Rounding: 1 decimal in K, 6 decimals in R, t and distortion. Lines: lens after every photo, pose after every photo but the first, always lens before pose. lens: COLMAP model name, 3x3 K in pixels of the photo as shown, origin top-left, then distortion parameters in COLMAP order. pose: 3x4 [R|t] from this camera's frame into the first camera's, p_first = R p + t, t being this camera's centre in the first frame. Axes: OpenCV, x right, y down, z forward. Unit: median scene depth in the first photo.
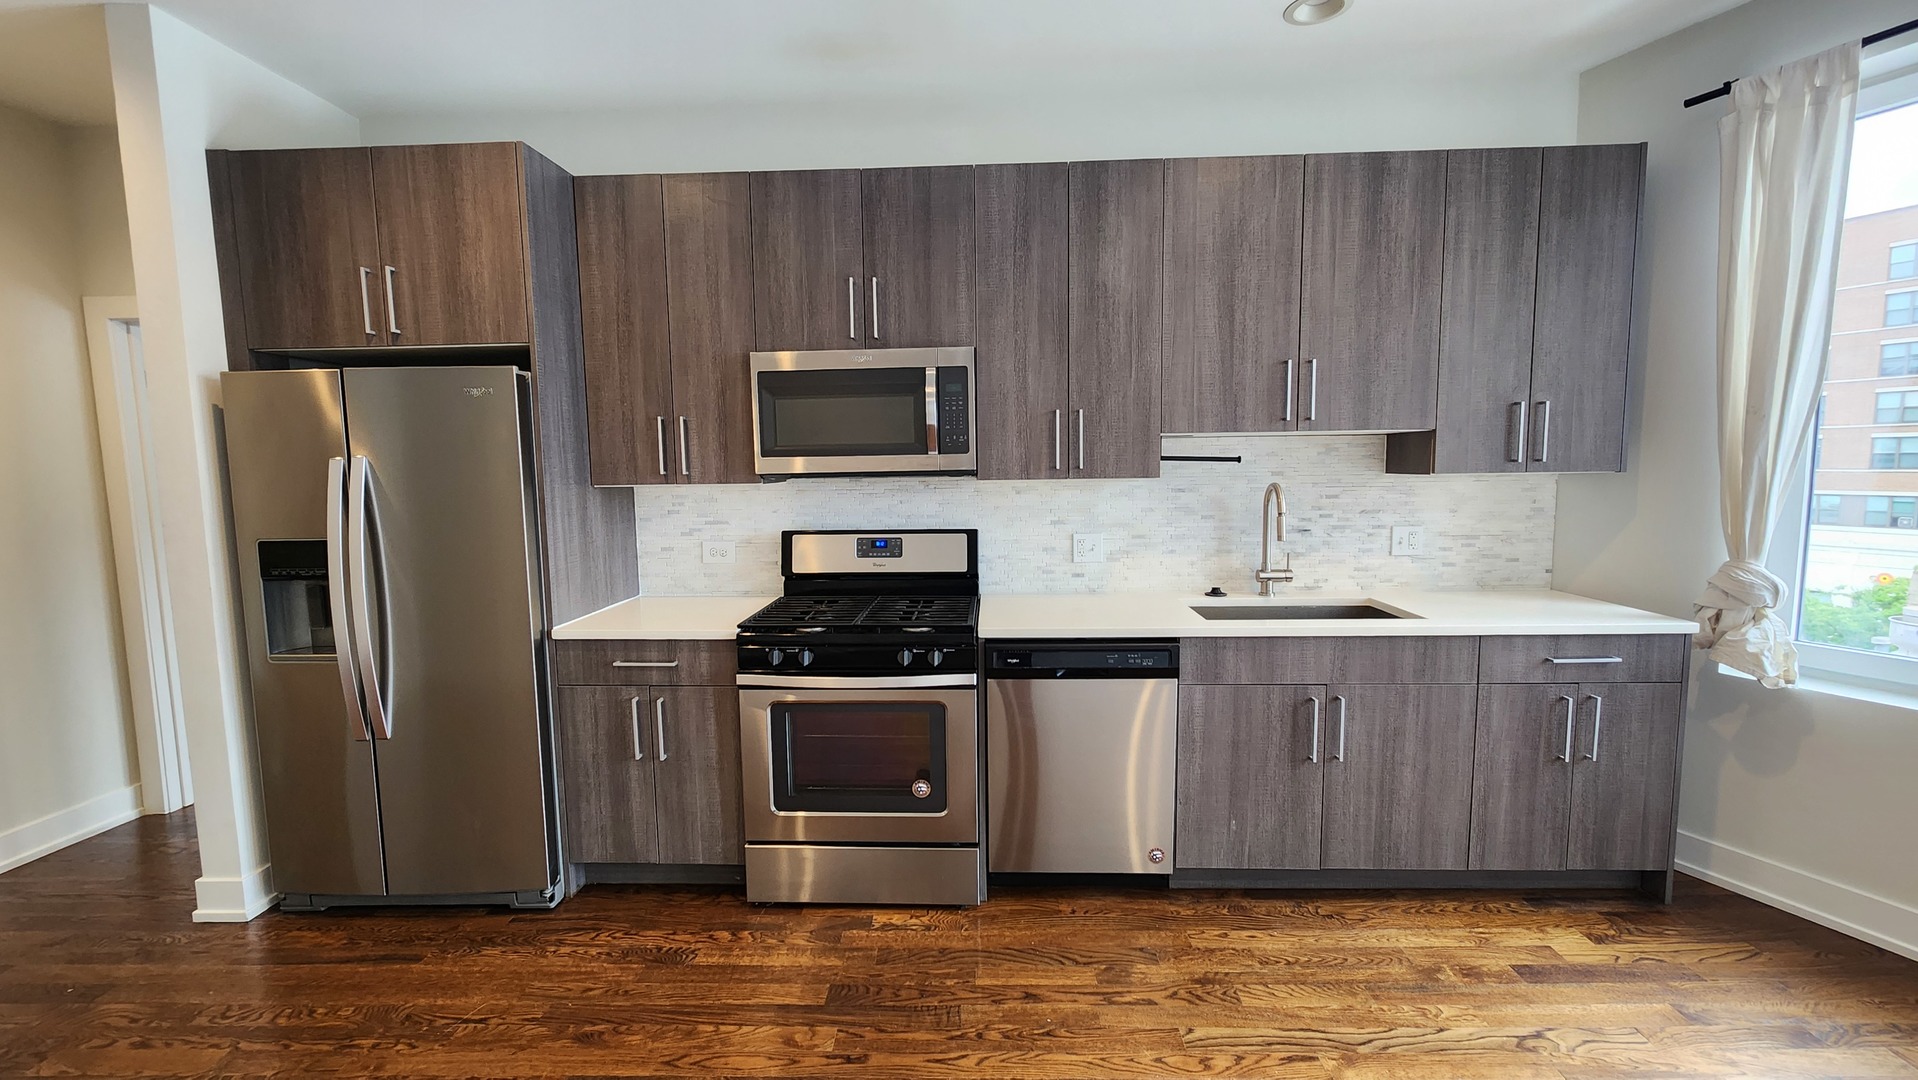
lens RADIAL K [[781.9, 0, 957.3], [0, 781.9, 532.2], [0, 0, 1]] dist [0.001459, -0.001750]
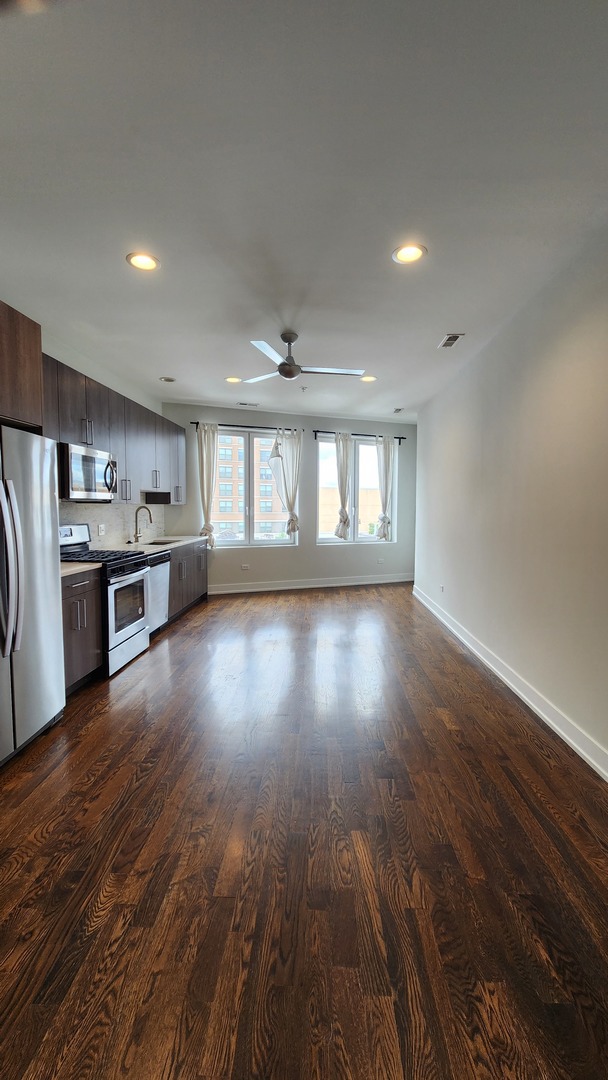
lens RADIAL K [[440.3, 0, 302.2], [0, 440.3, 532.2], [0, 0, 1]] dist [0.001459, -0.001750]
pose [[0.022833, -0.043971, 0.998772, -1.576037], [0.086417, 0.995380, 0.041846, 0.027875], [-0.995997, 0.085355, 0.026527, 0.337765]]
